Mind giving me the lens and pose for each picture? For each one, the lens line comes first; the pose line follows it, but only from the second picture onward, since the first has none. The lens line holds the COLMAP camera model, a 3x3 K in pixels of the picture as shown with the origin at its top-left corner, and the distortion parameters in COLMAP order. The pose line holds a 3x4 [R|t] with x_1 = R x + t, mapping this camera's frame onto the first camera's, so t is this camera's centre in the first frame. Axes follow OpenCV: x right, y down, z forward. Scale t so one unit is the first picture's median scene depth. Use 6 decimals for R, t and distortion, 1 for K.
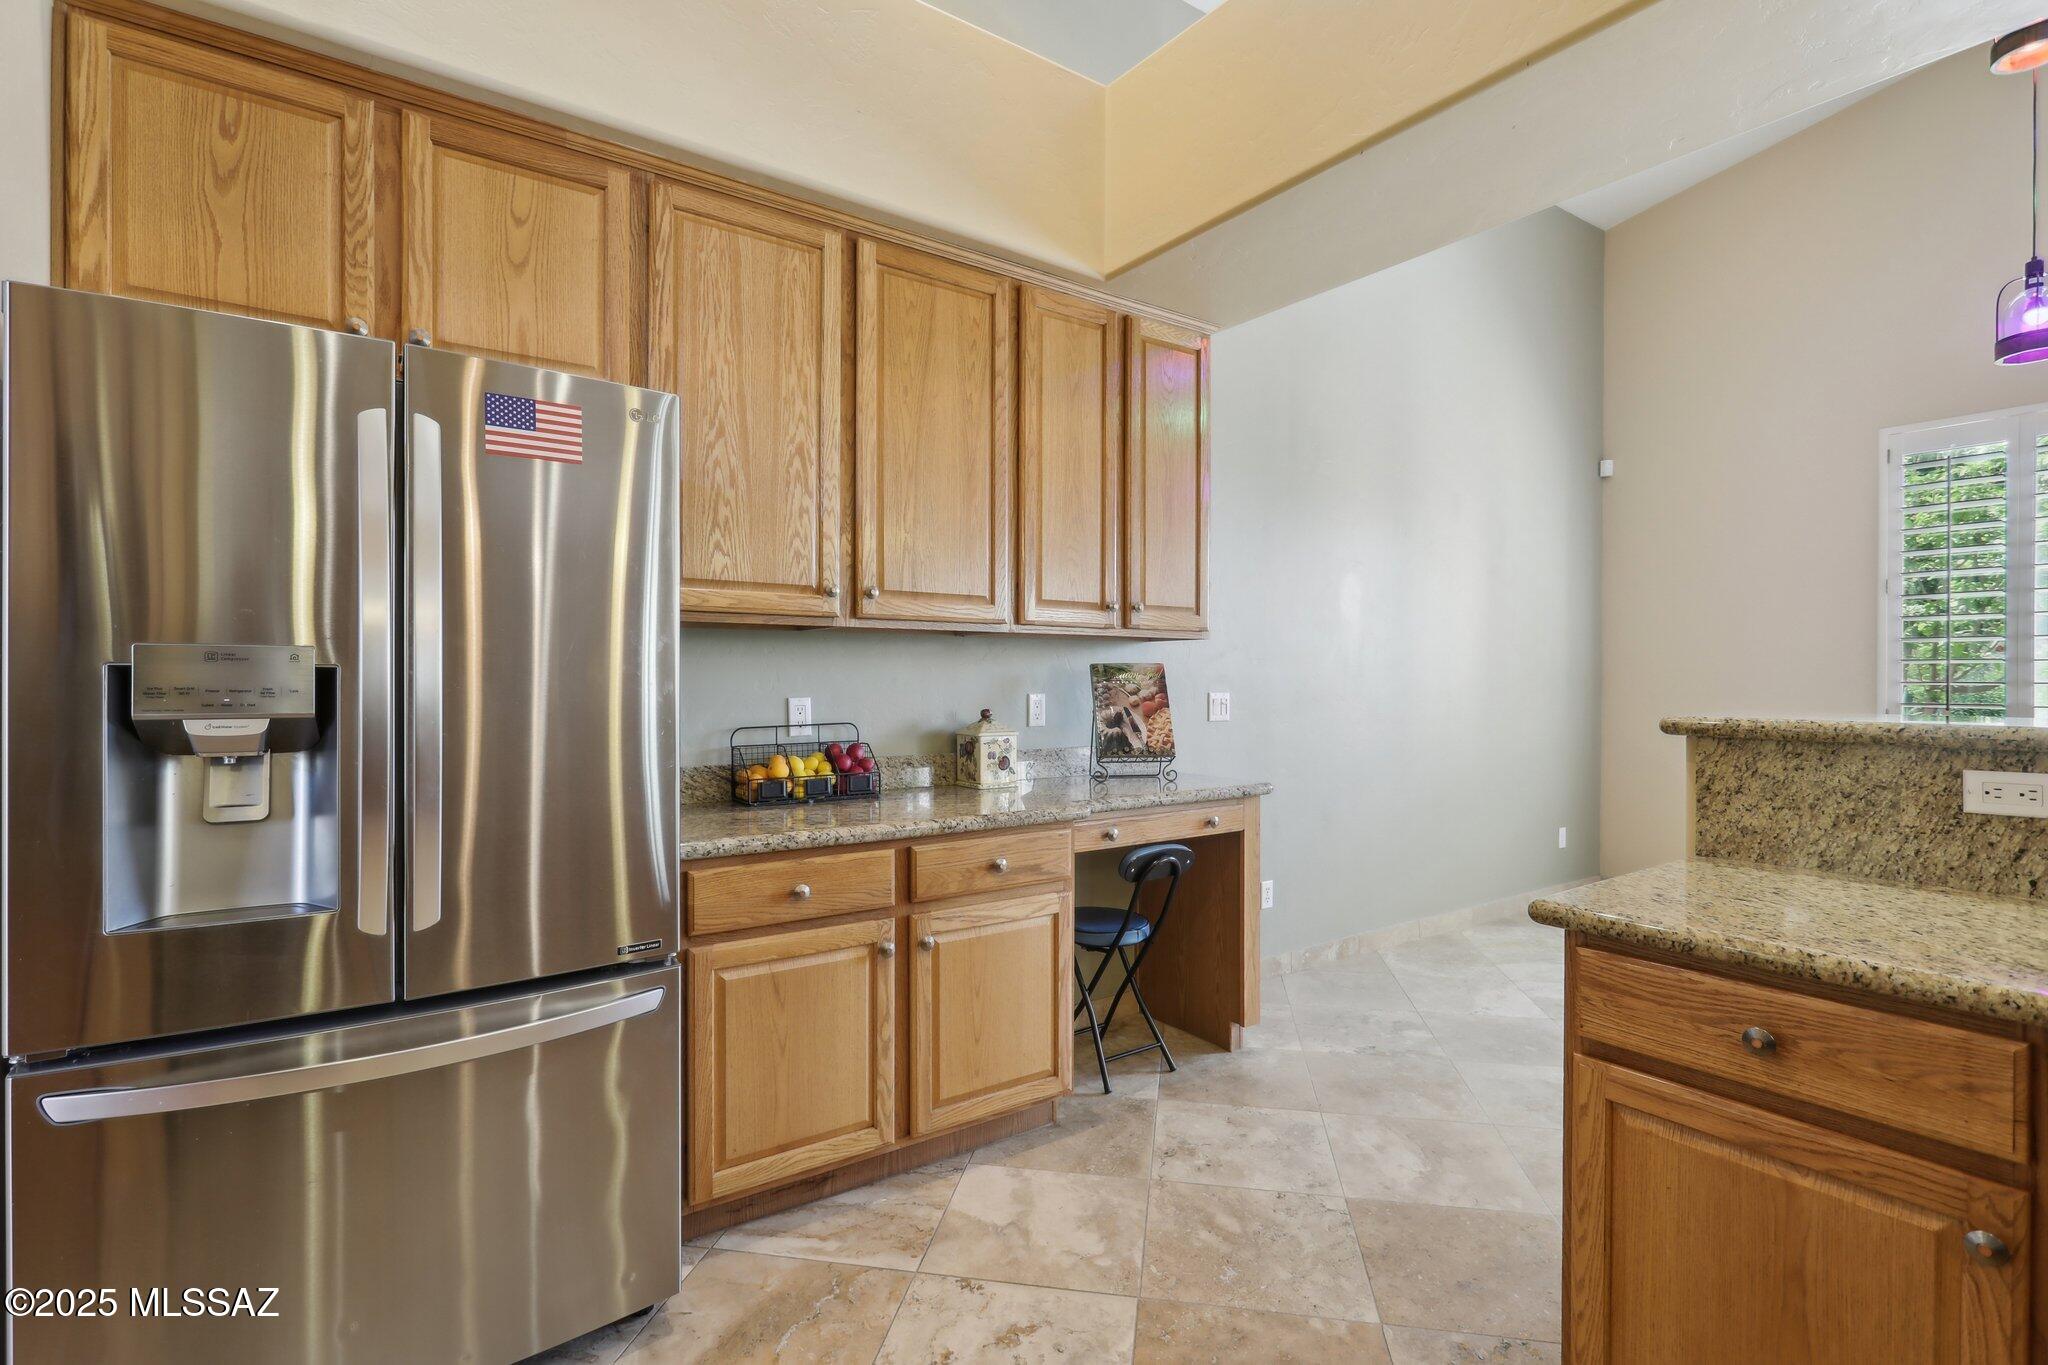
lens RADIAL K [[966.9, 0, 1021.8], [0, 966.9, 677.3], [0, 0, 1]] dist [0.002748, 0.000849]
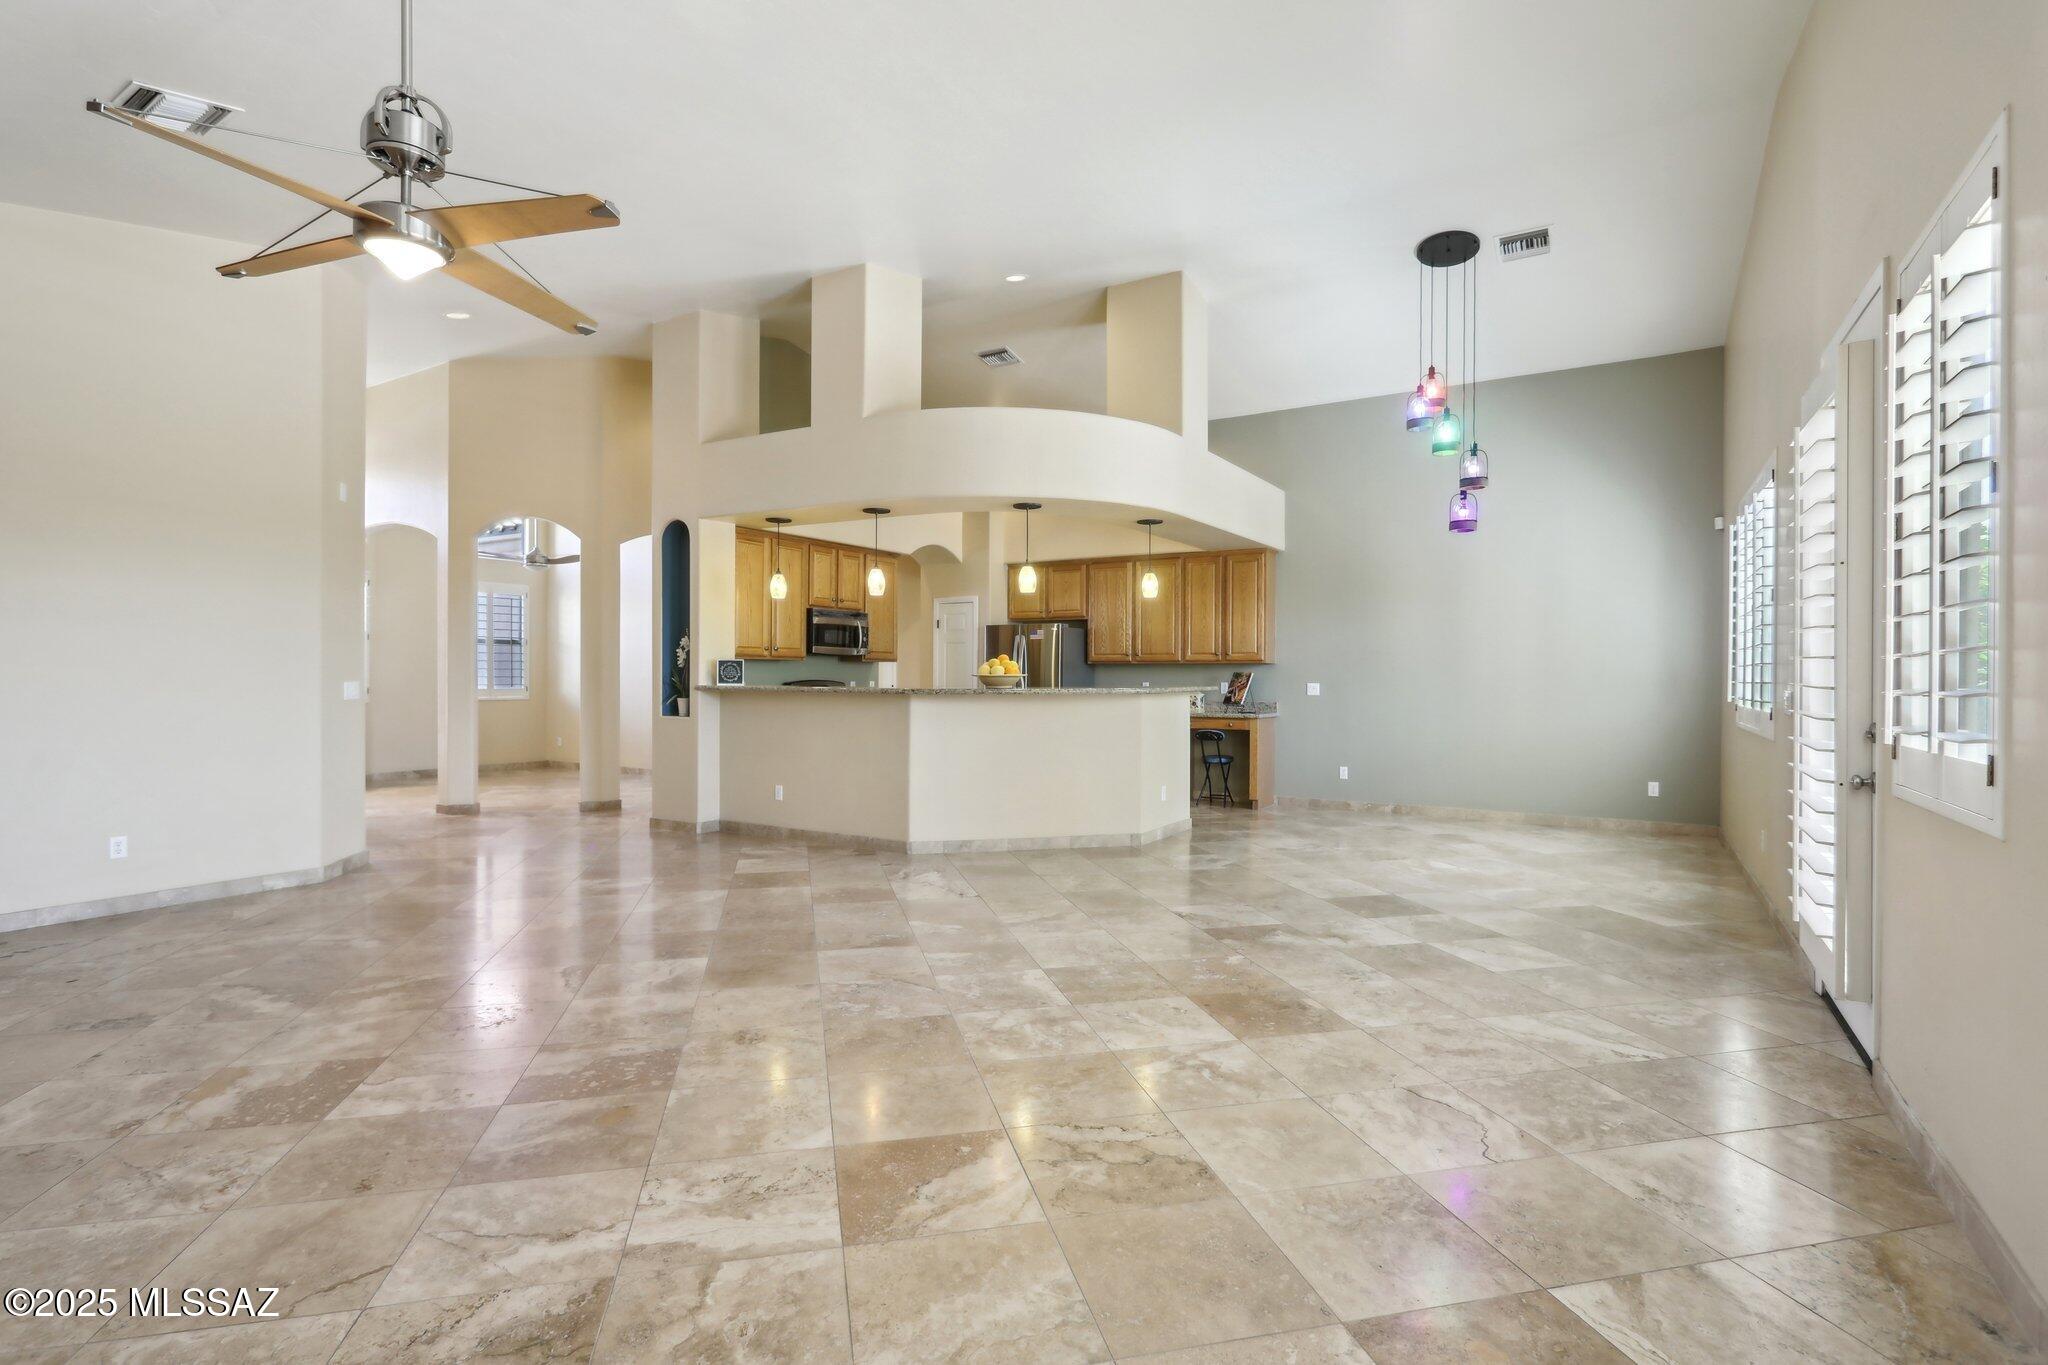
lens RADIAL K [[982.7, 0, 1016.3], [0, 982.7, 686.5], [0, 0, 1]] dist [0.000102, 0.000520]
pose [[0.390142, 0.010245, -0.920698, 2.832976], [-0.004121, 0.999948, 0.009380, 0.003274], [0.920746, 0.000135, 0.390163, -0.829867]]
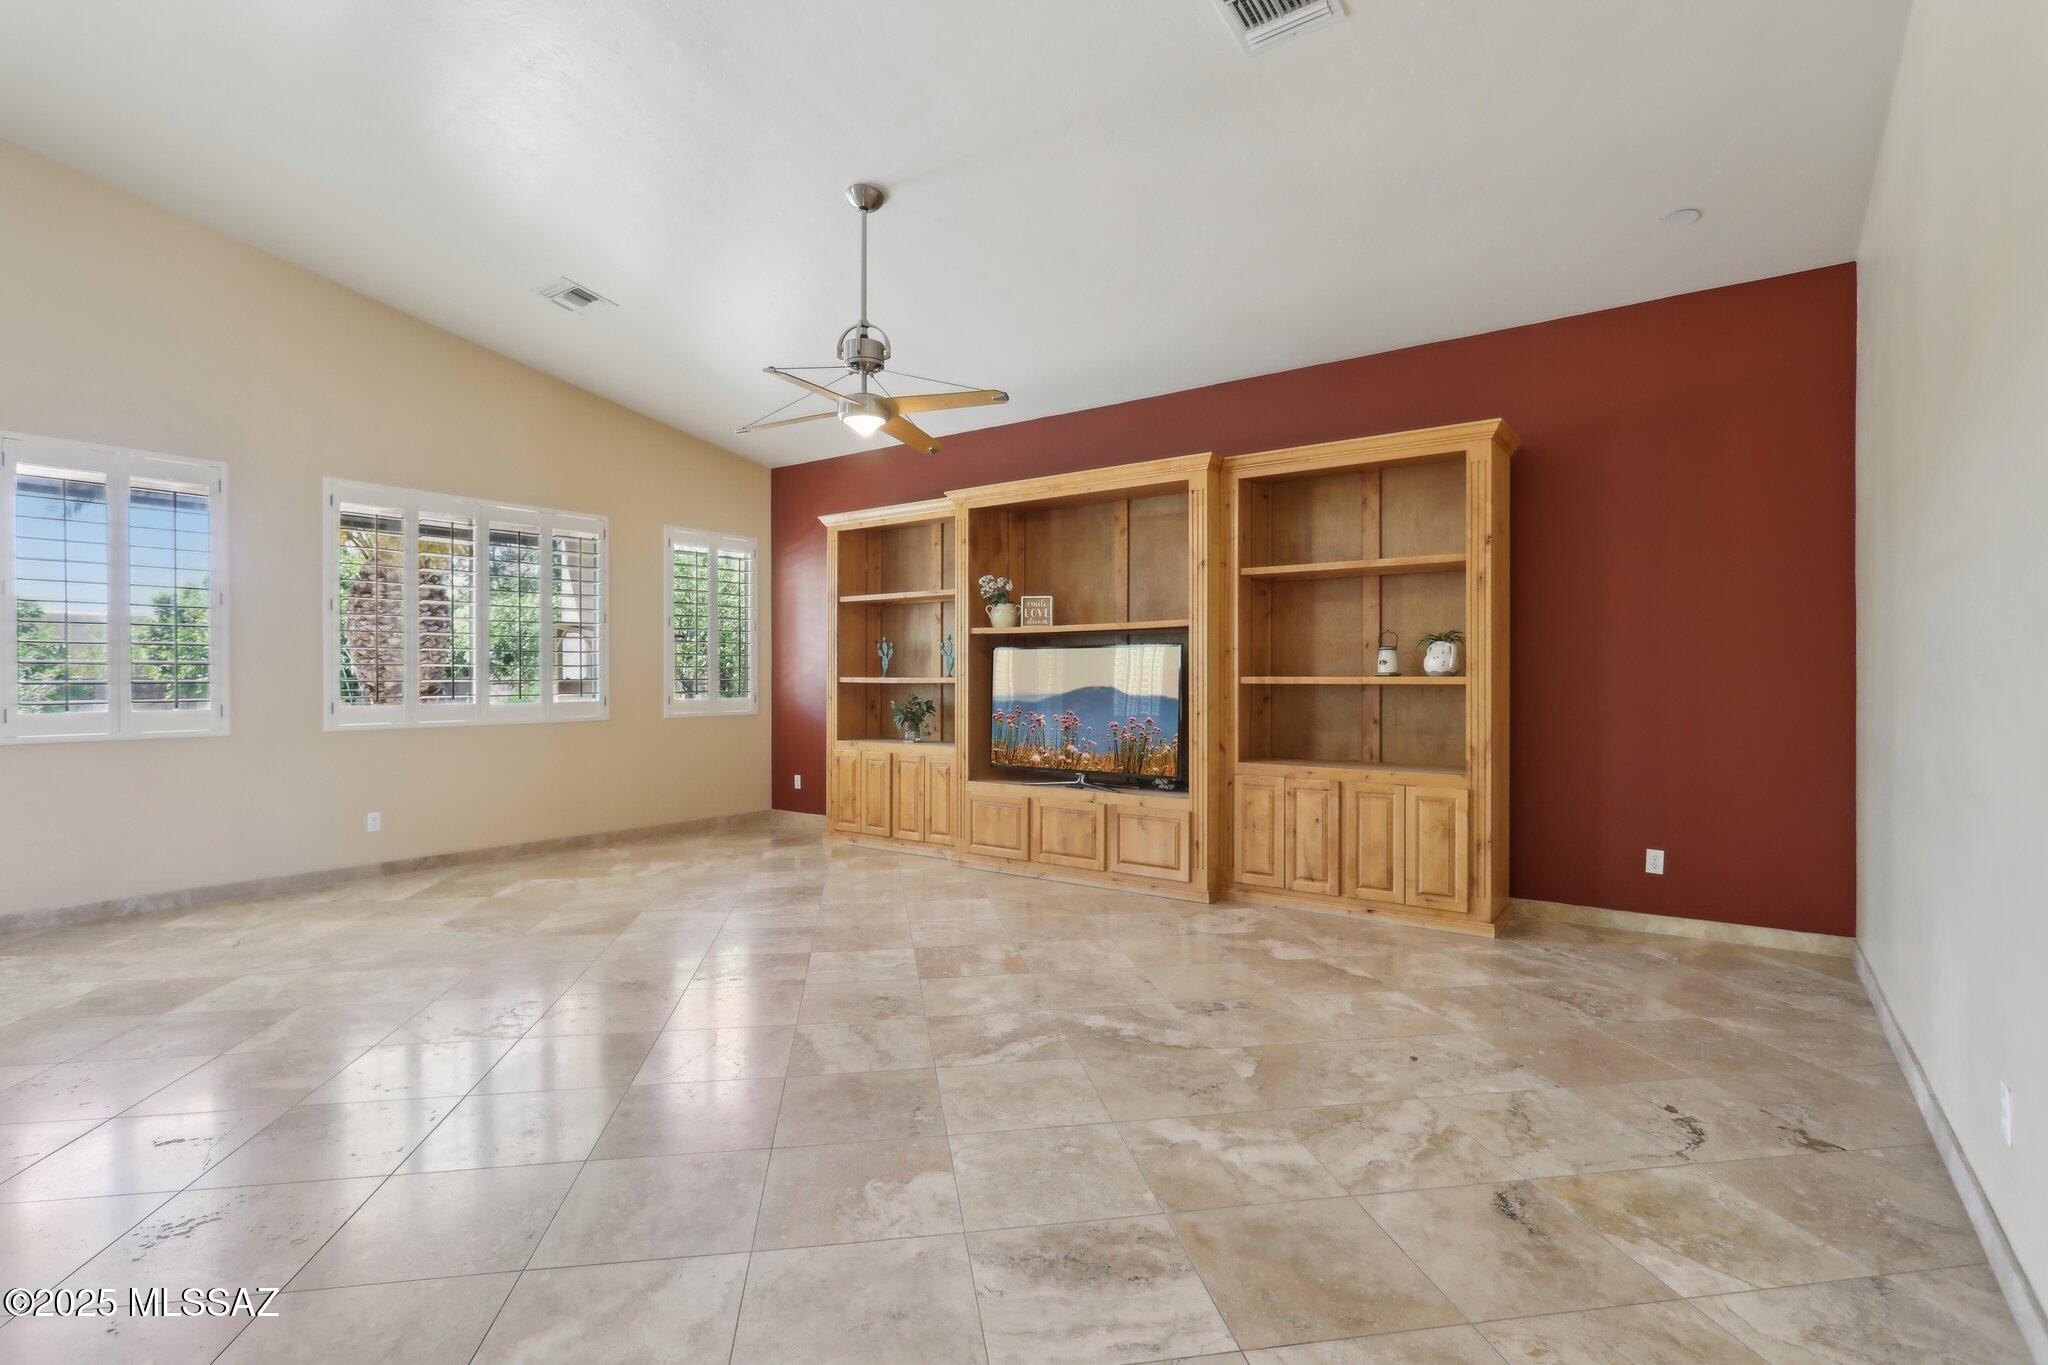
lens RADIAL K [[978.0, 0, 1021.3], [0, 978.0, 676.8], [0, 0, 1]] dist [-0.000970, 0.001730]
pose [[-0.329877, -0.000912, 0.944023, 0.200818], [-0.000587, 1.000000, 0.000760, -0.001906], [-0.944024, -0.000304, -0.329878, -0.723736]]
